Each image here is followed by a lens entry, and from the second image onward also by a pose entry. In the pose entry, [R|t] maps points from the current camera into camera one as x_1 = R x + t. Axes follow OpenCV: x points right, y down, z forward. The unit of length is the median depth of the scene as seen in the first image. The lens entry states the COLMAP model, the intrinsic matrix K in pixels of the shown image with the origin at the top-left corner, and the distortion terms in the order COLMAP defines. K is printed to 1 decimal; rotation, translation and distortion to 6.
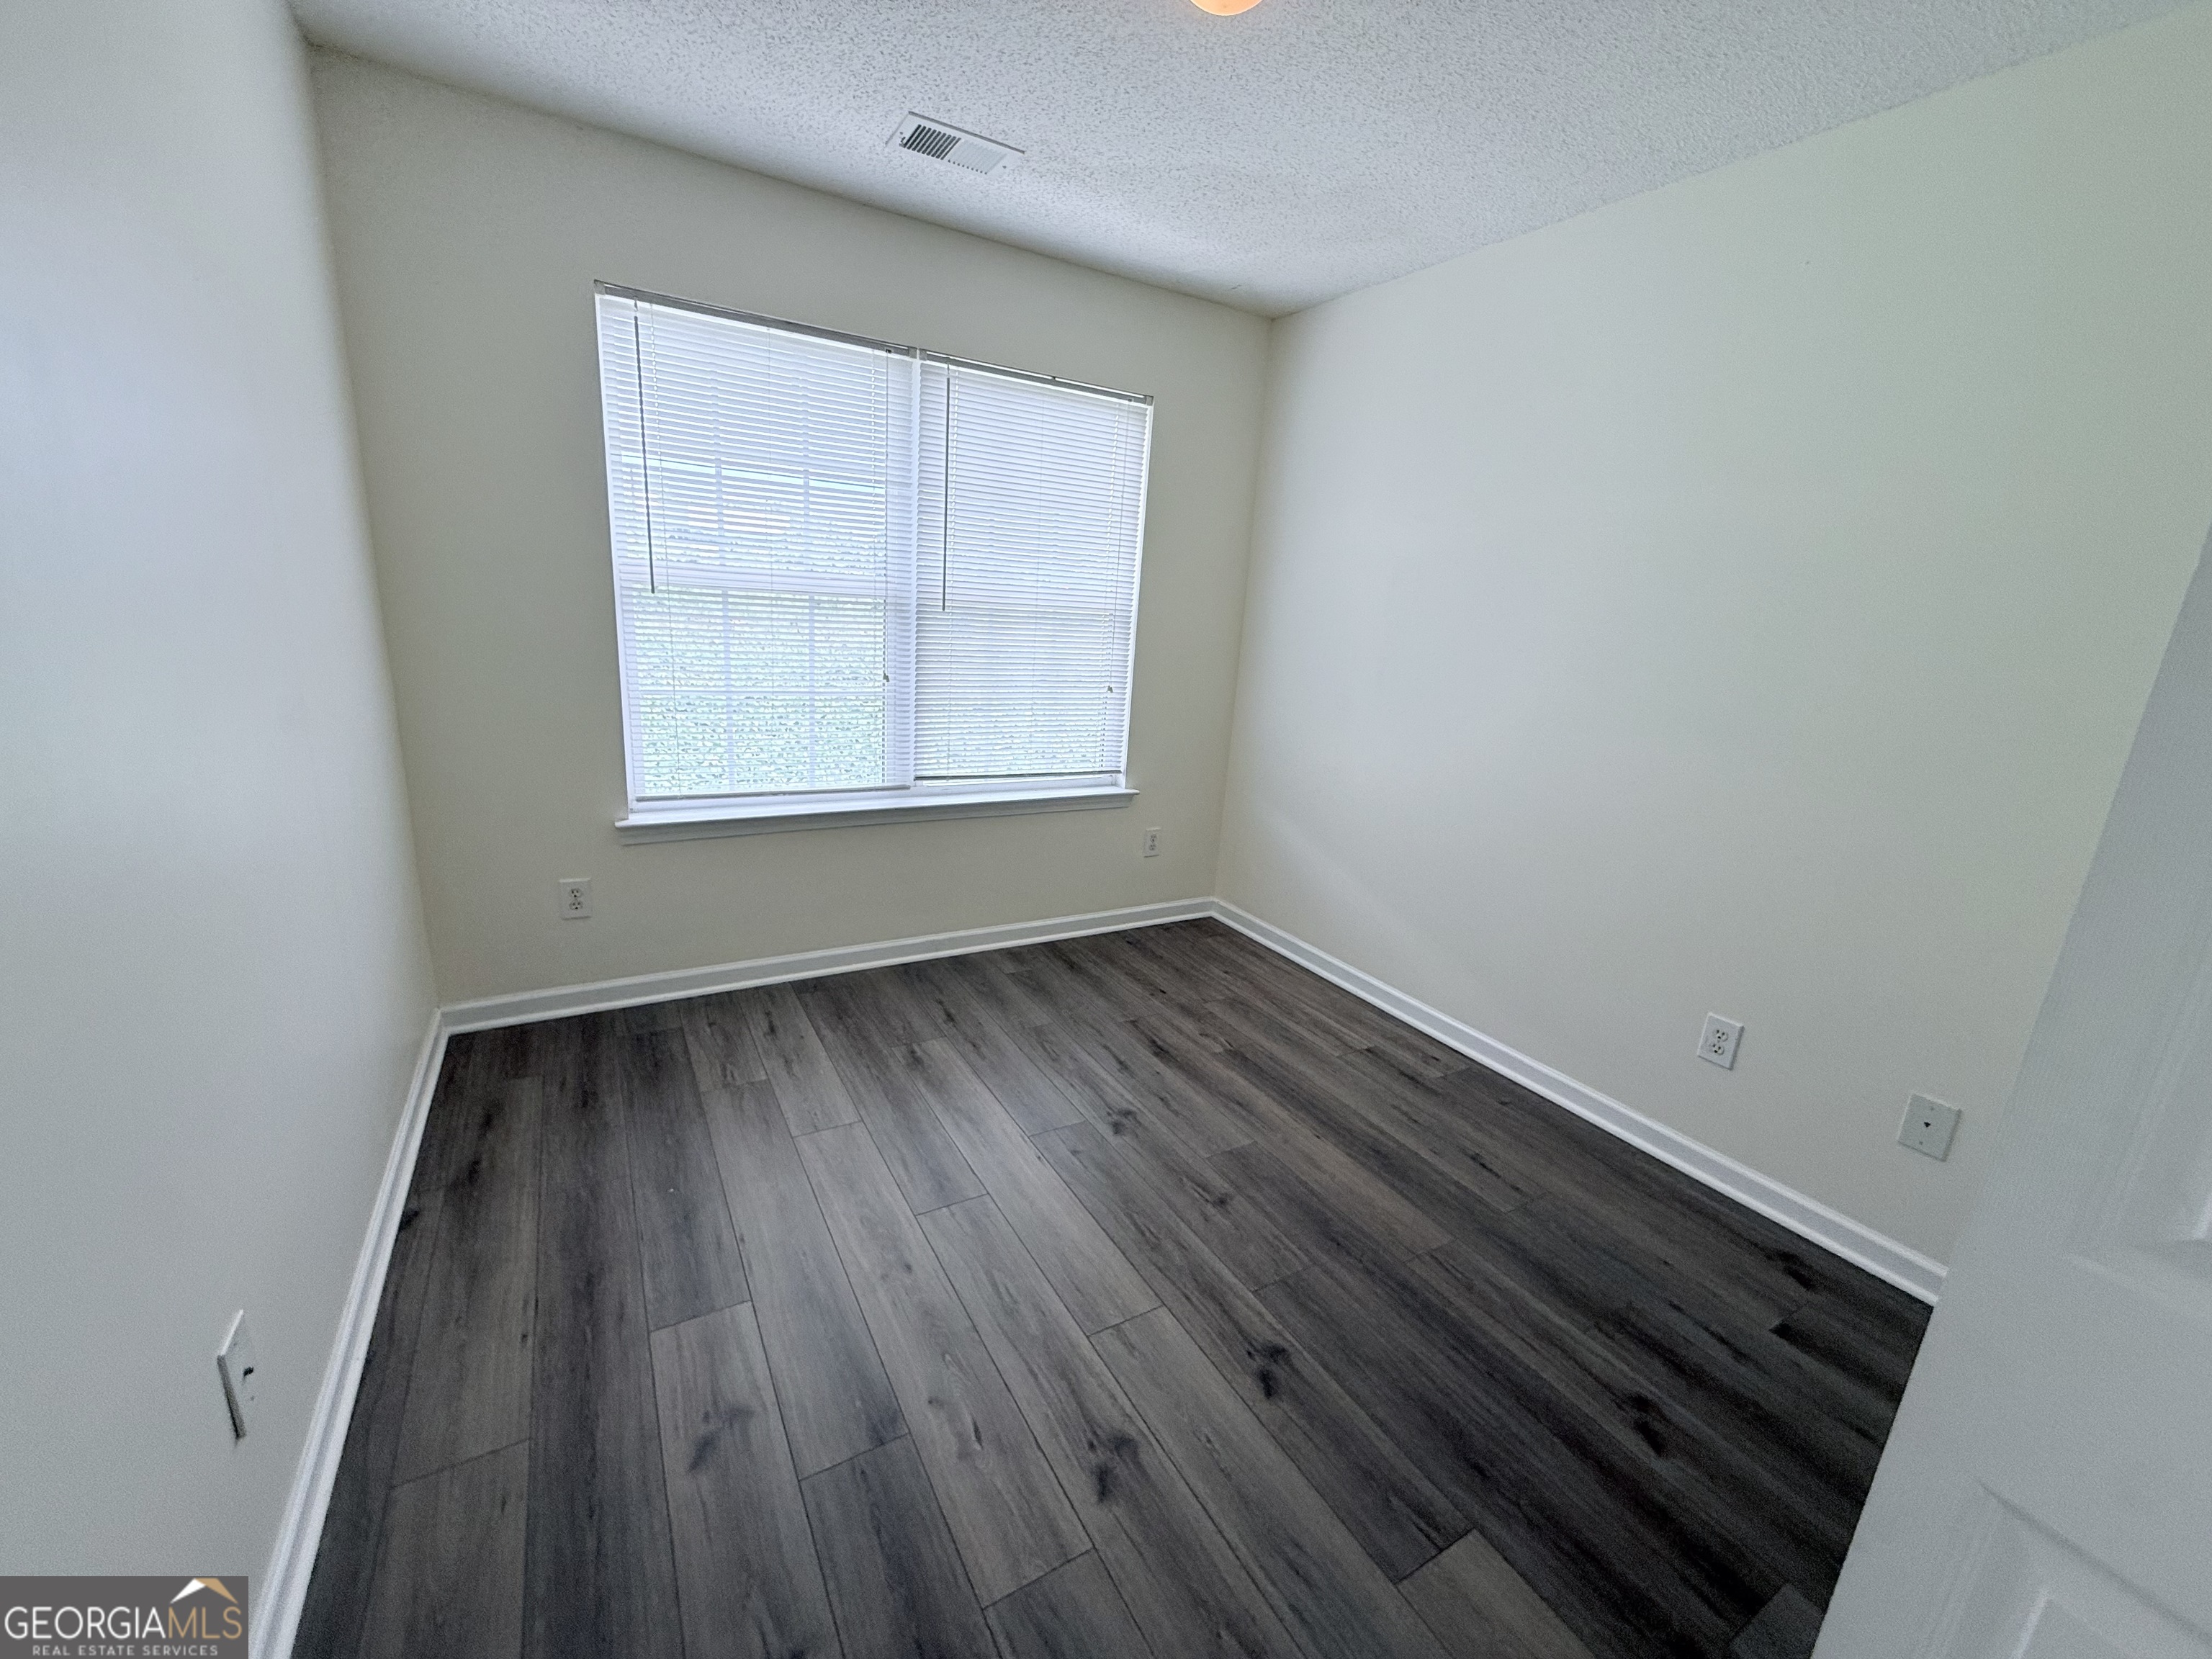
lens RADIAL K [[868.2, 0, 1093.5], [0, 868.2, 796.8], [0, 0, 1]] dist [0.014596, 0.000087]
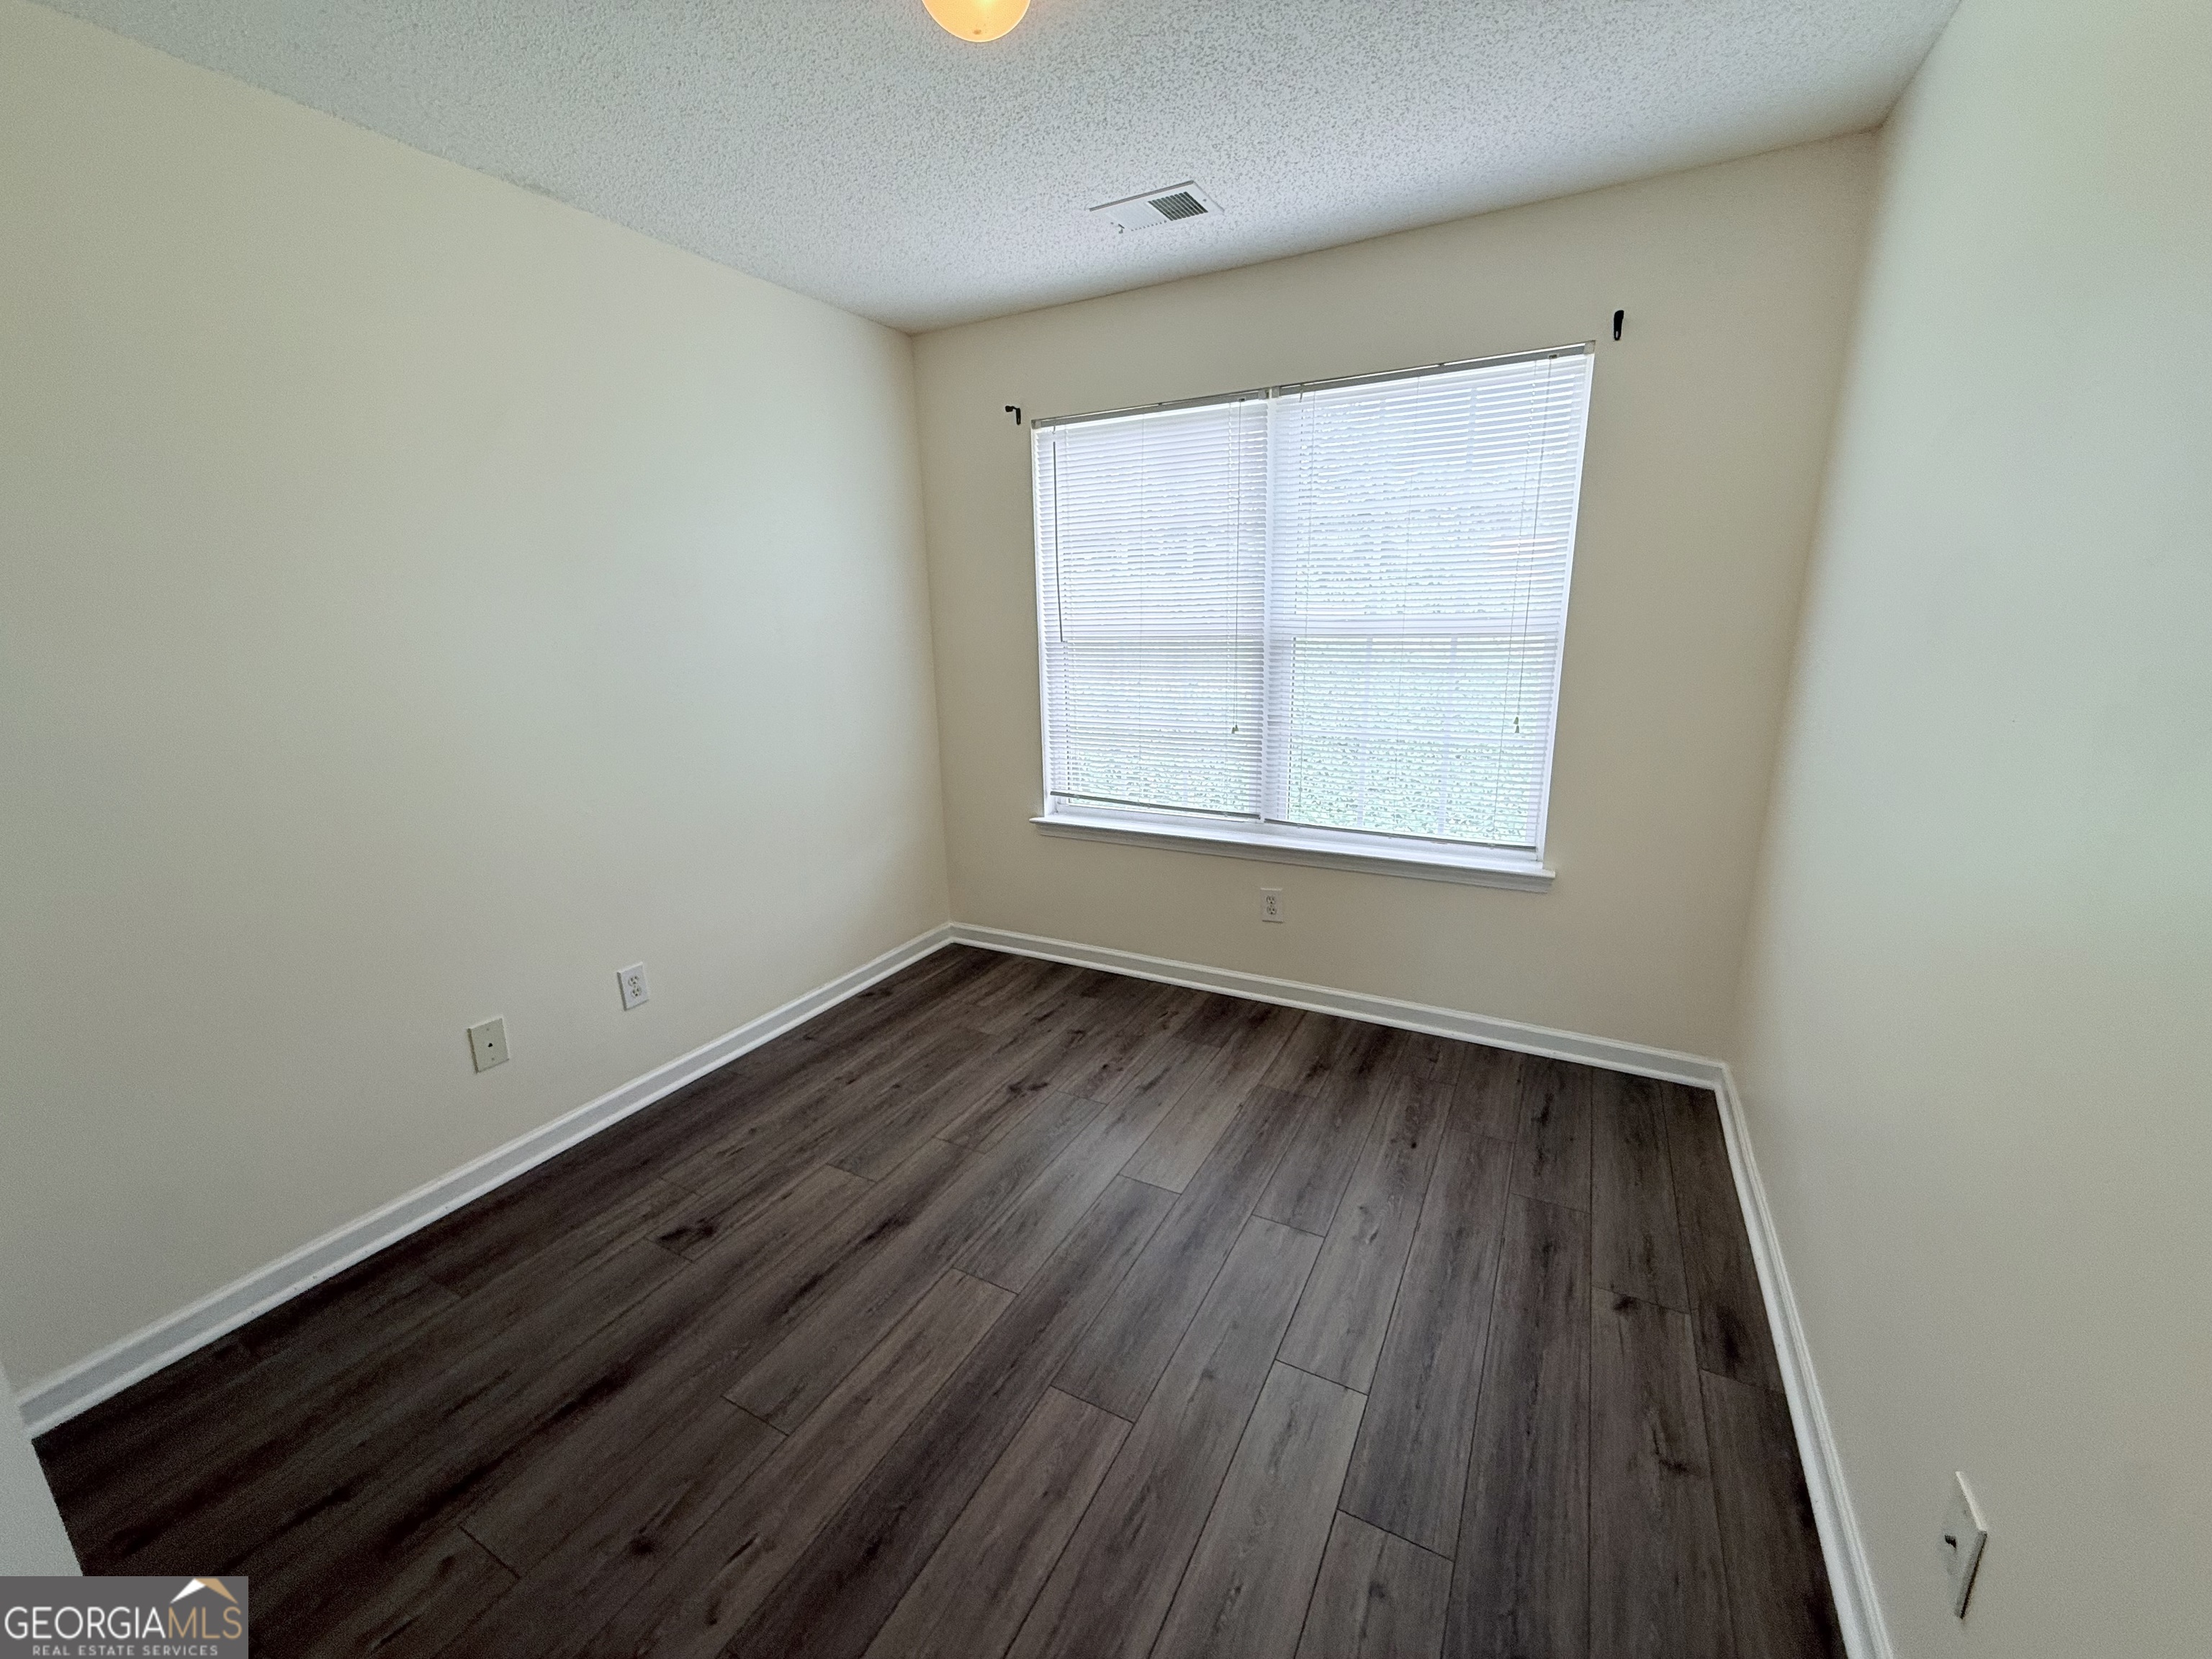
lens RADIAL K [[880.0, 0, 1106.0], [0, 880.0, 829.5], [0, 0, 1]] dist [-0.002904, 0.000417]
pose [[0.515704, 0.126425, -0.847388, 0.563621], [-0.146985, 0.987444, 0.057869, -0.039704], [0.844065, 0.094710, 0.527812, 0.323745]]
